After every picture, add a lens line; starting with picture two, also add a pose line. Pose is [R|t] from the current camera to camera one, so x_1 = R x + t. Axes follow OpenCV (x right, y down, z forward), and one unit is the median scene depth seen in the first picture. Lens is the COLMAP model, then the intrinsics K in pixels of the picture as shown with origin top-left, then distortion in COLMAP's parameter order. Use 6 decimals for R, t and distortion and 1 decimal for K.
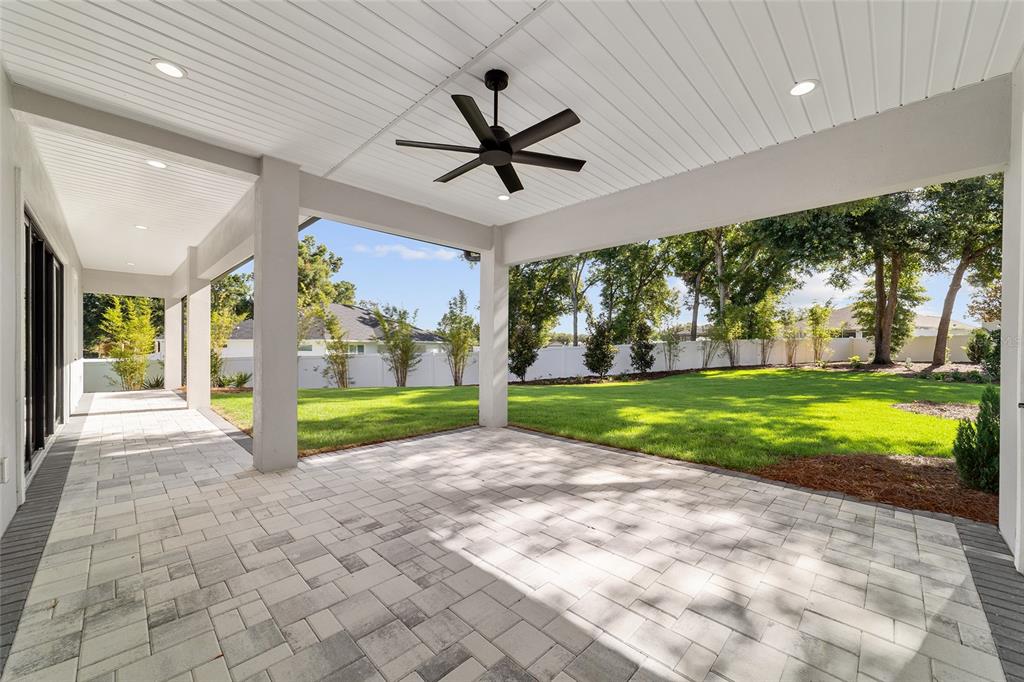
lens RADIAL K [[397.9, 0, 509.8], [0, 397.9, 341.9], [0, 0, 1]] dist [0.001414, 0.000507]
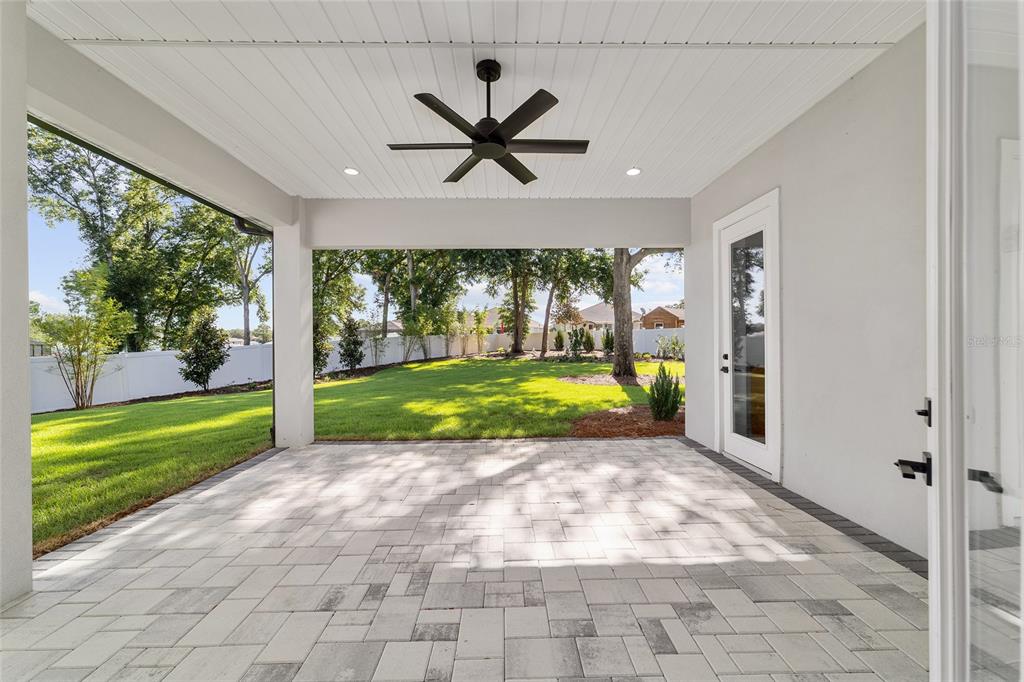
lens RADIAL K [[394.8, 0, 515.0], [0, 394.8, 337.7], [0, 0, 1]] dist [-0.024586, 0.013081]
pose [[0.695989, -0.006753, 0.718020, -0.076527], [0.006473, 0.999974, 0.003130, -0.001501], [-0.718023, 0.002469, 0.696015, 0.033503]]
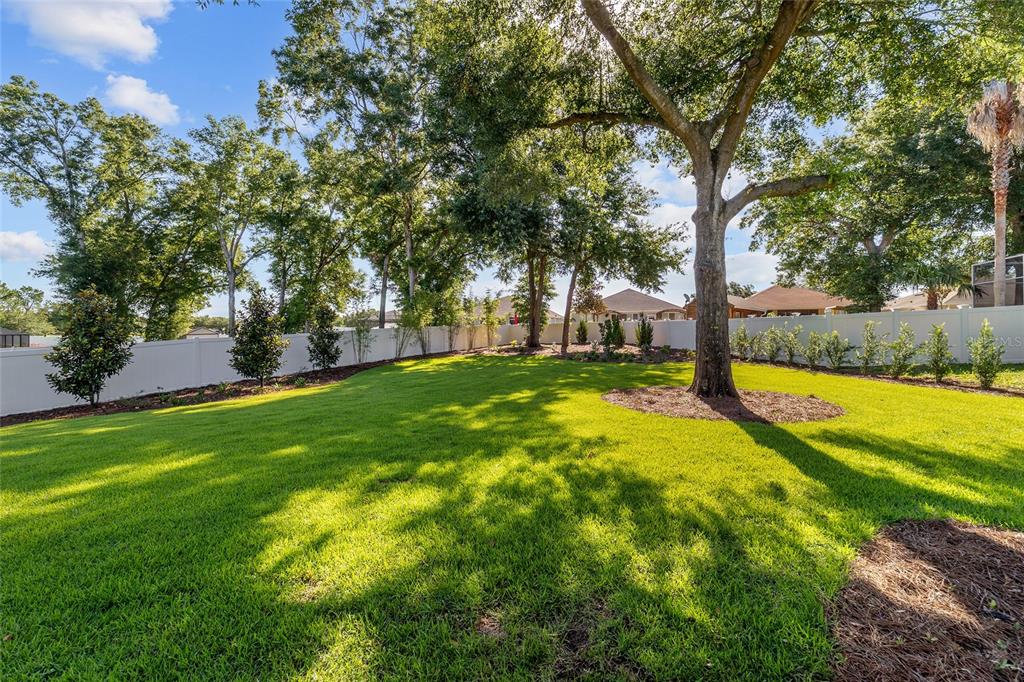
lens RADIAL K [[399.0, 0, 513.1], [0, 399.0, 332.4], [0, 0, 1]] dist [0.000694, 0.000616]
pose [[0.722744, -0.011691, 0.691017, 0.058545], [0.003811, 0.999909, 0.012931, -0.003694], [-0.691105, -0.006712, 0.722723, 0.176102]]
